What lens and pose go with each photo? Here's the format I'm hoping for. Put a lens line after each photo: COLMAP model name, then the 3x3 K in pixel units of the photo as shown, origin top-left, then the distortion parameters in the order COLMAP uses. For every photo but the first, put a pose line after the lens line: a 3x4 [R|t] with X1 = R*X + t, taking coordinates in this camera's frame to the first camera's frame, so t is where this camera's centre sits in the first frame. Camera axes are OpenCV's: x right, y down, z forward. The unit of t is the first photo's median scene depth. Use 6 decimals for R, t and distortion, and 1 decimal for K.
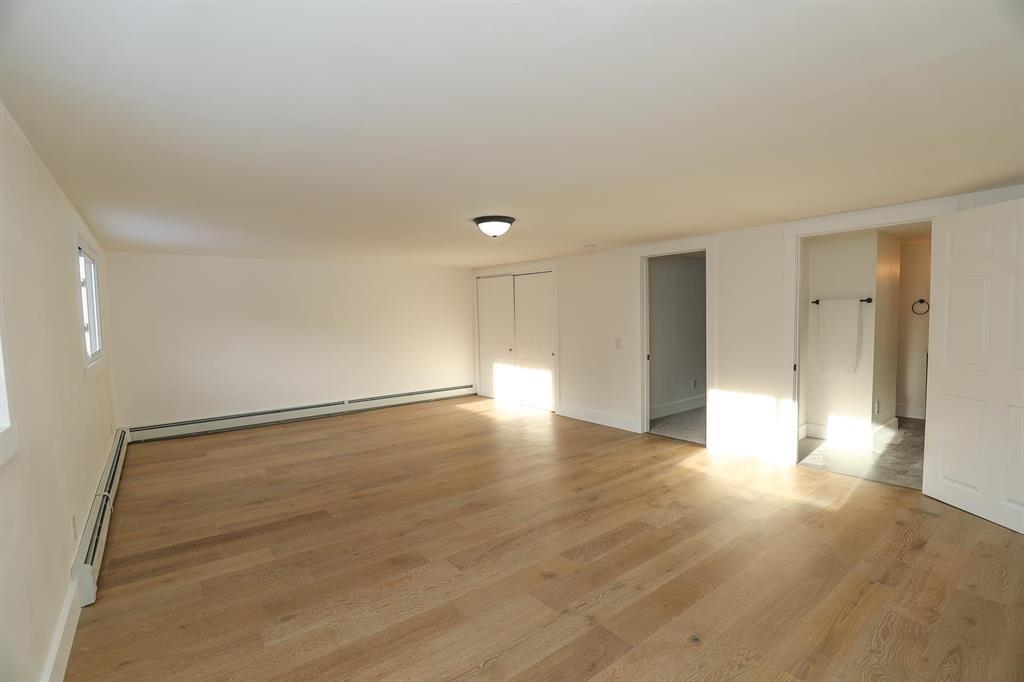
lens RADIAL K [[483.0, 0, 505.4], [0, 483.0, 337.6], [0, 0, 1]] dist [-0.029301, 0.002719]
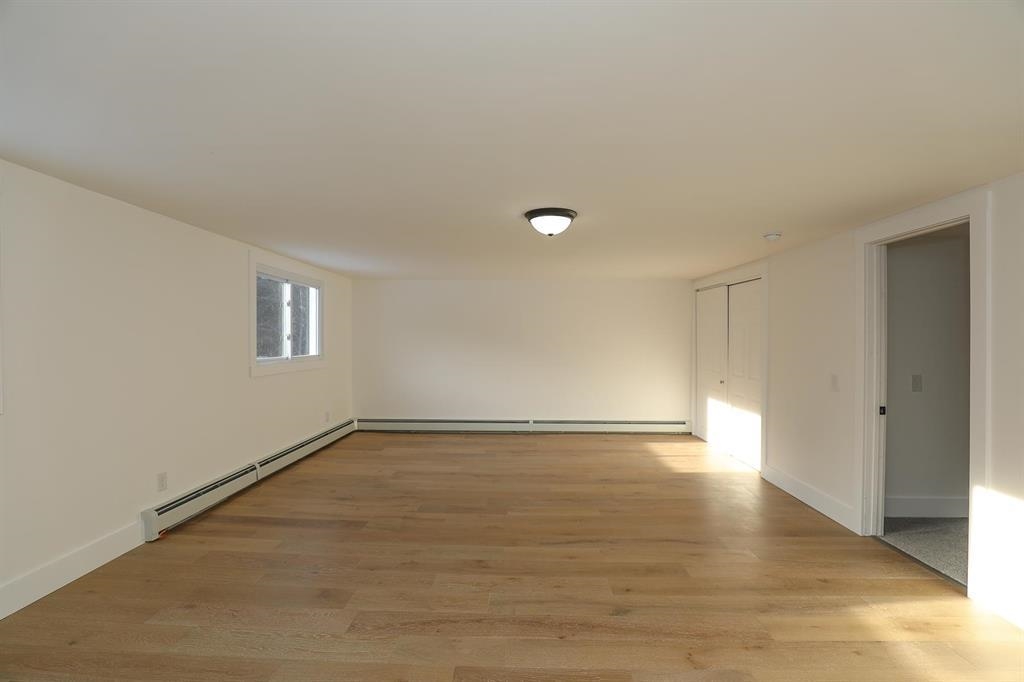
lens RADIAL K [[483.0, 0, 509.4], [0, 483.0, 347.0], [0, 0, 1]] dist [-0.029301, 0.002719]
pose [[0.766614, 0.033394, -0.641239, 0.362806], [-0.048857, 0.998785, -0.006395, -0.013692], [0.640247, 0.036231, 0.767314, 0.291086]]
